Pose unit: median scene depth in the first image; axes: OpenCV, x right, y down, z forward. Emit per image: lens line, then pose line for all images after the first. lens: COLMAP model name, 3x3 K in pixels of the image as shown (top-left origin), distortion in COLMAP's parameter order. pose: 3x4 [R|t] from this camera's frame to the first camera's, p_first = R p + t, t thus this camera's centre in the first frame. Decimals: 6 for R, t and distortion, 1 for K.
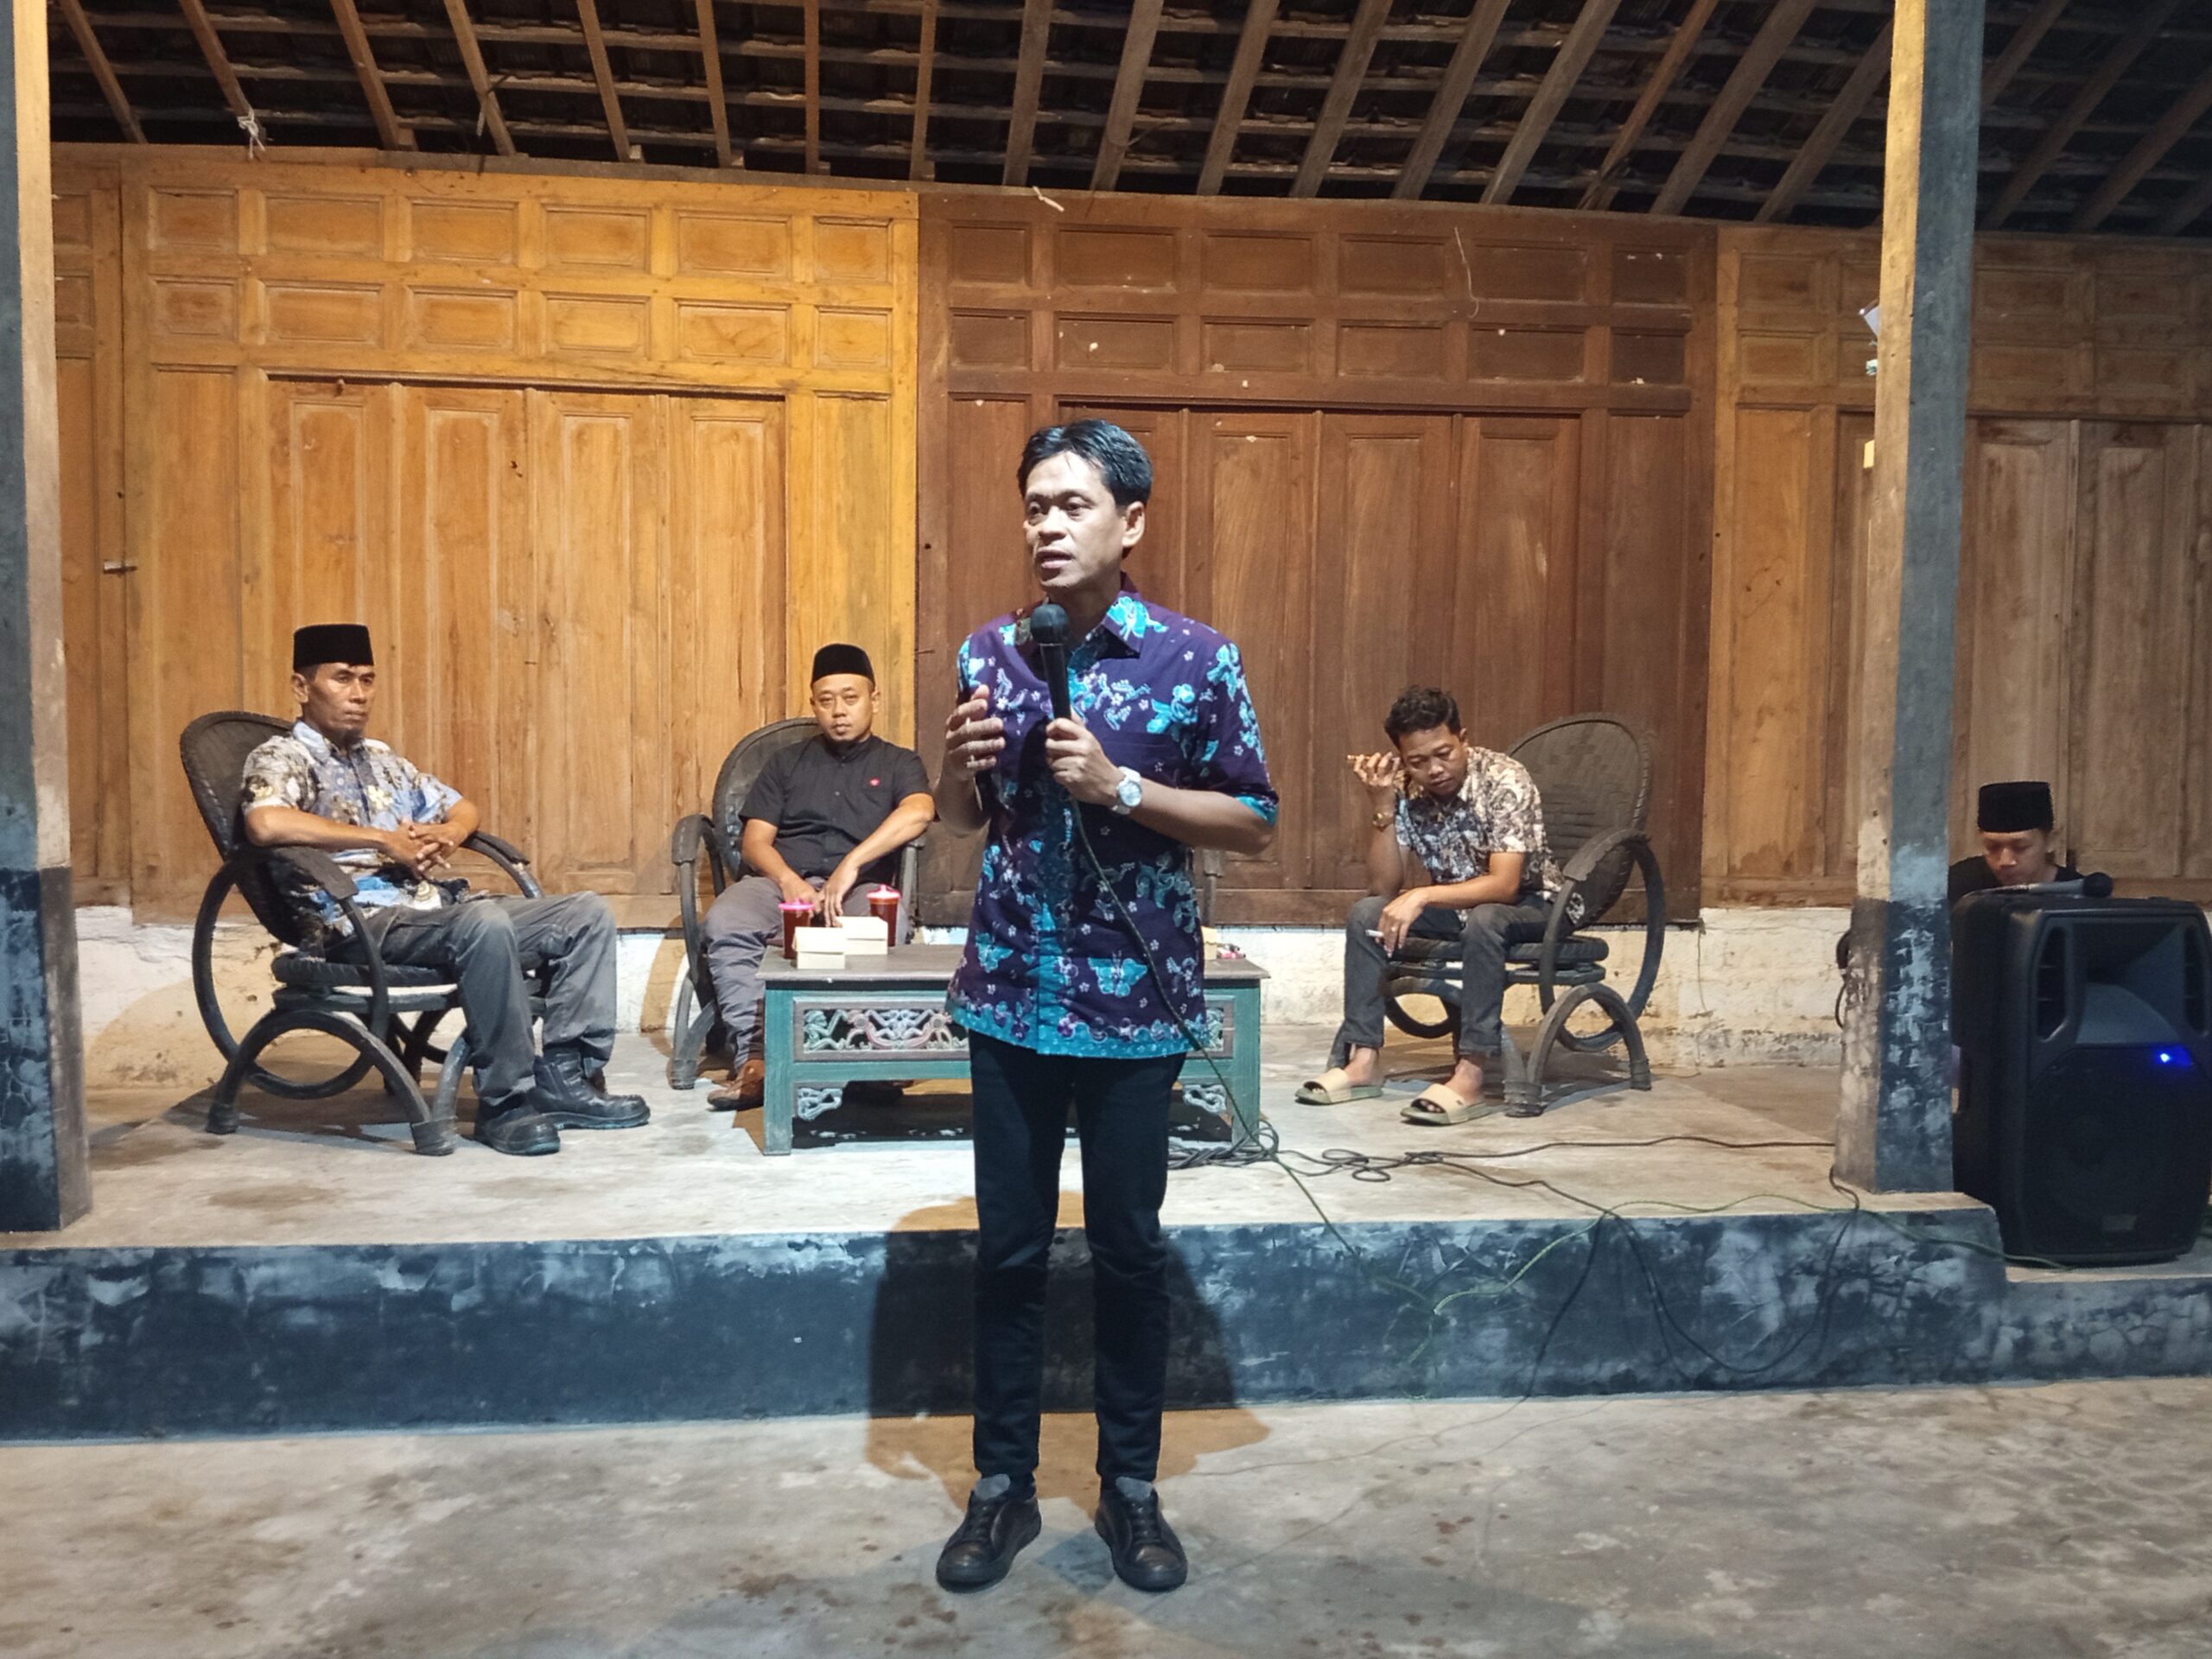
lens RADIAL K [[2038.6, 0, 1106.0], [0, 2038.6, 829.5], [0, 0, 1]] dist [0.135056, -0.260901]
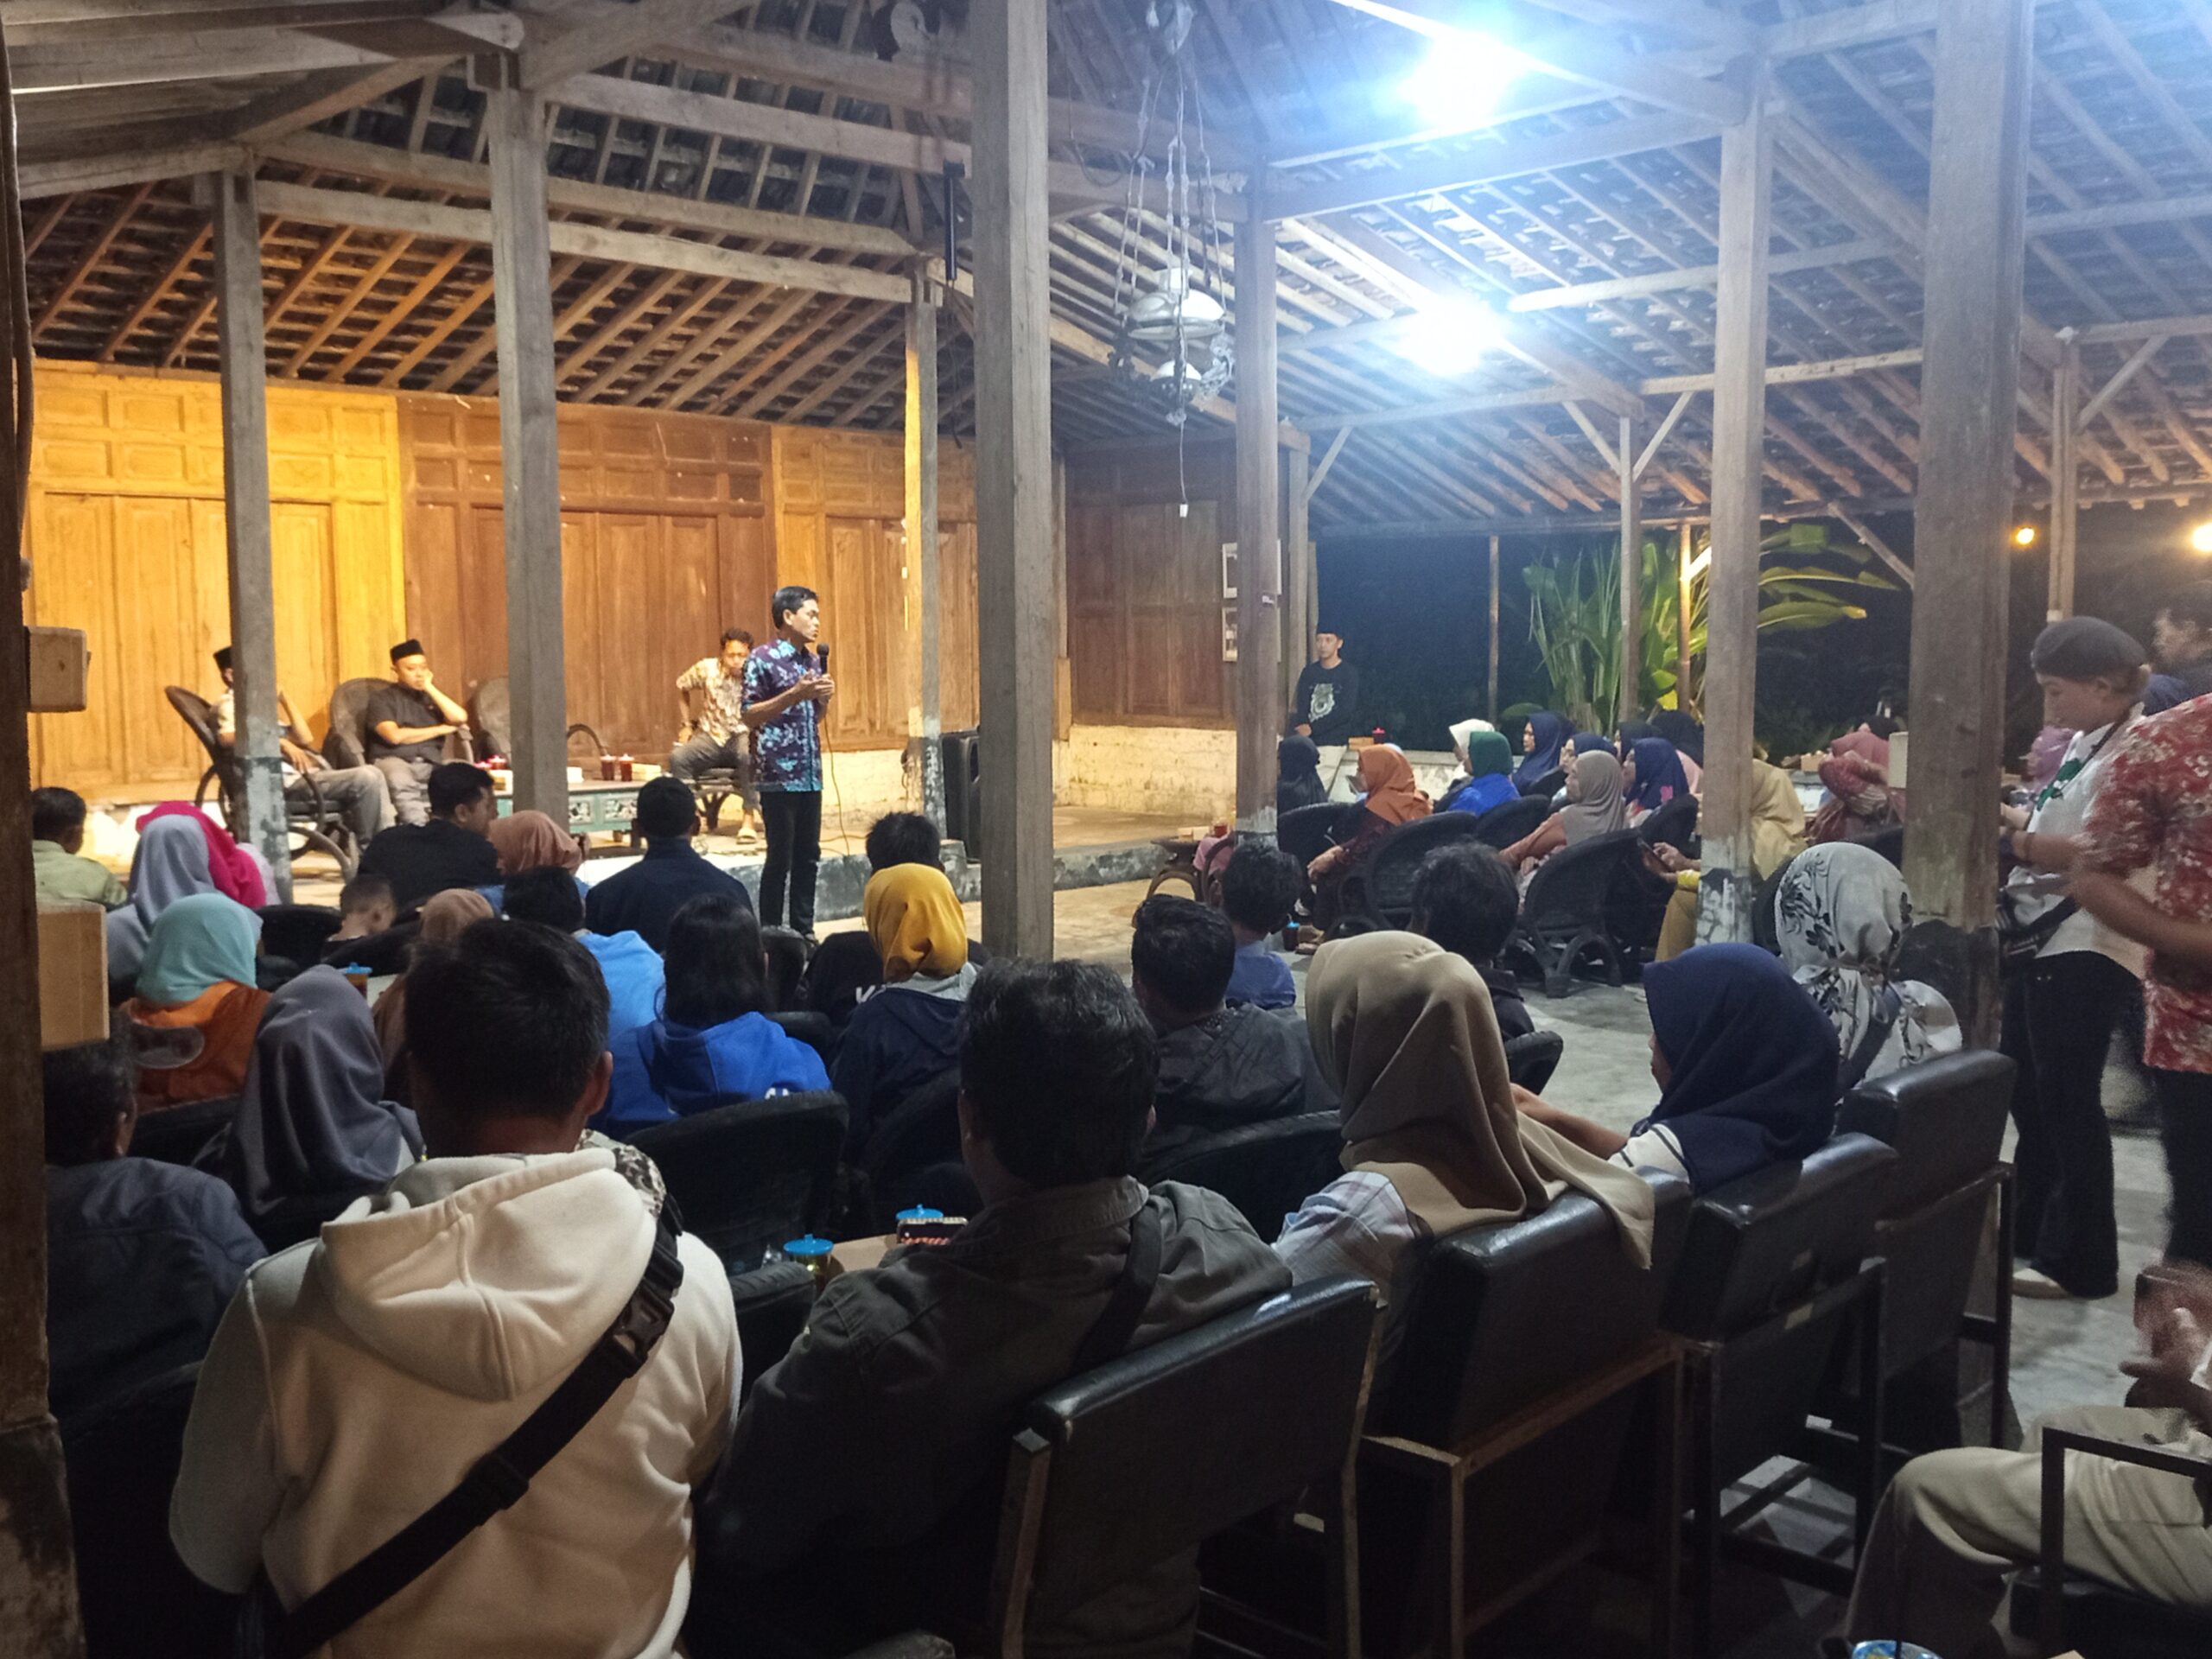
lens RADIAL K [[2038.6, 0, 1106.0], [0, 2038.6, 829.5], [0, 0, 1]] dist [0.135056, -0.260901]
pose [[0.815357, -0.073553, 0.574267, -0.671839], [0.046800, 0.997024, 0.061254, 0.001479], [-0.577063, -0.023069, 0.816373, -0.924544]]
